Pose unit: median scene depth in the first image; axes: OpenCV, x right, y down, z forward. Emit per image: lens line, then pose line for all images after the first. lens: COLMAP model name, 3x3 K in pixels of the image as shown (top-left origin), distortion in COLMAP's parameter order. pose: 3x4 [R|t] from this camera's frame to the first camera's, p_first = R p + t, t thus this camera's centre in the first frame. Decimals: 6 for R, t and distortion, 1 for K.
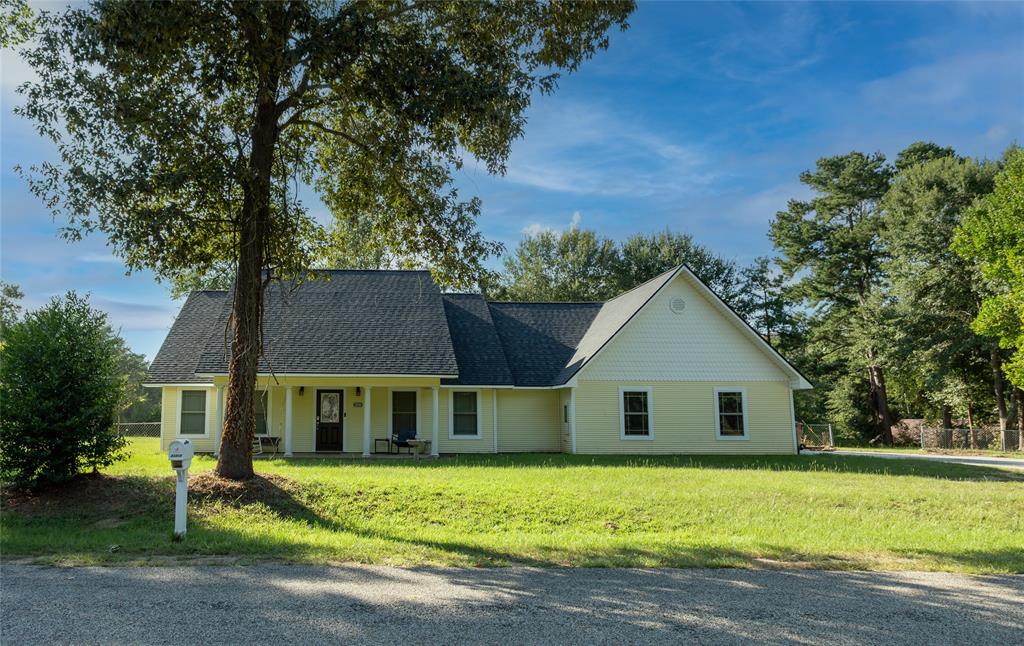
lens RADIAL K [[522.6, 0, 503.5], [0, 522.6, 320.9], [0, 0, 1]] dist [0.002566, 0.001140]
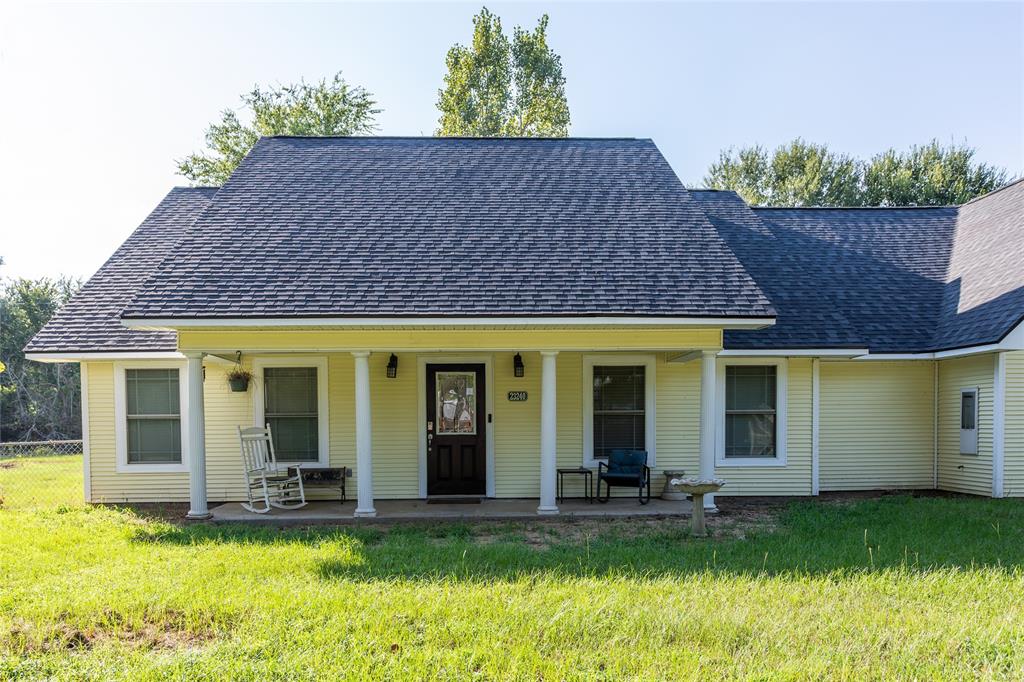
lens RADIAL K [[784.2, 0, 530.8], [0, 784.2, 396.5], [0, 0, 1]] dist [0.010465, -0.002461]
pose [[0.999704, -0.011502, 0.021416, -0.299696], [0.007989, 0.987495, 0.157450, 0.056677], [-0.022959, -0.157232, 0.987295, 0.345037]]
